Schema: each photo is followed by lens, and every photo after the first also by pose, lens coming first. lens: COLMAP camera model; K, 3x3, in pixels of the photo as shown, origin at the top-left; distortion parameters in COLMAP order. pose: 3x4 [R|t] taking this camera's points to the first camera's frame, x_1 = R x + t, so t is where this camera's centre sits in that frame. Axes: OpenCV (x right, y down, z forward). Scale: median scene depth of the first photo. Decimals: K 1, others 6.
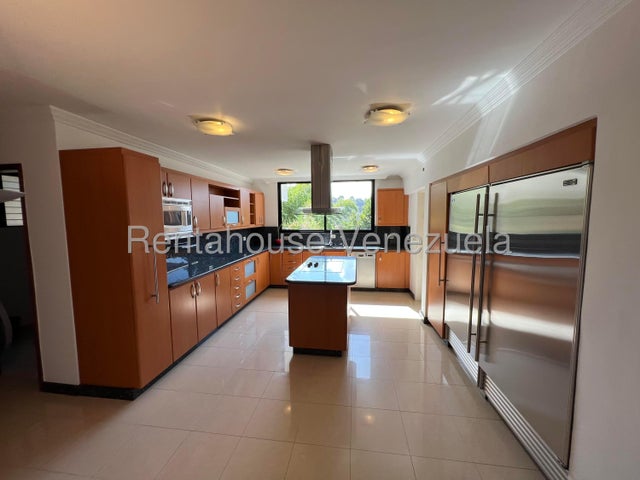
lens RADIAL K [[258.3, 0, 319.1], [0, 258.3, 236.5], [0, 0, 1]] dist [-0.001345, -0.000165]
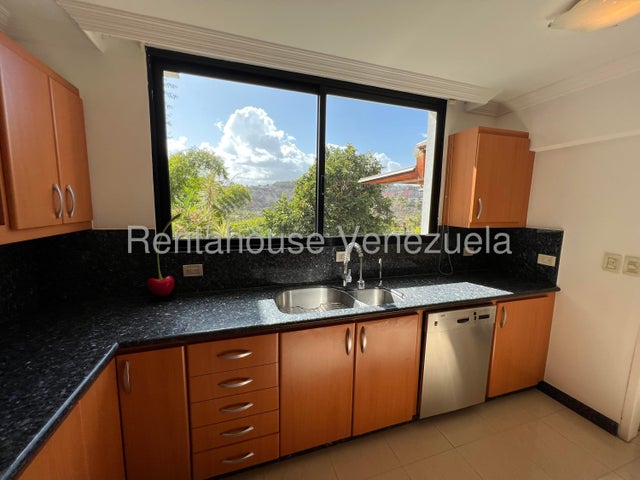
lens RADIAL K [[259.3, 0, 320.0], [0, 259.3, 240.0], [0, 0, 1]] dist [0.002934, -0.000222]
pose [[0.904835, -0.026881, 0.424913, -0.361924], [0.003854, 0.998481, 0.054958, -0.120900], [-0.425745, -0.048091, 0.903565, 2.061529]]
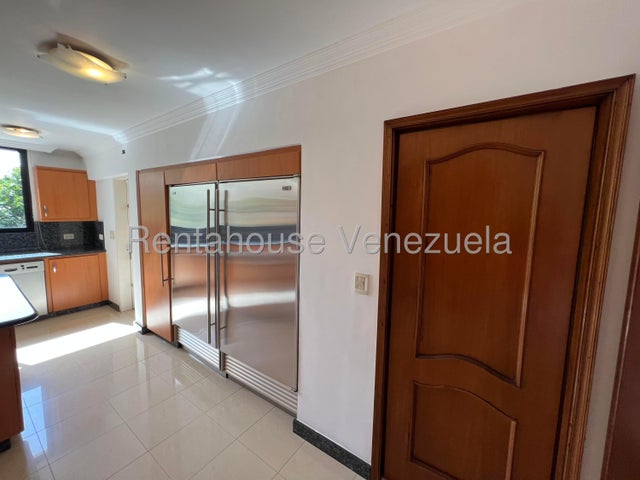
lens RADIAL K [[259.3, 0, 320.0], [0, 259.3, 240.0], [0, 0, 1]] dist [0.002934, -0.000222]
pose [[0.465742, -0.079804, 0.881315, -0.101505], [0.047157, 0.996748, 0.065336, -0.009569], [-0.883663, 0.011130, 0.467991, 0.119901]]
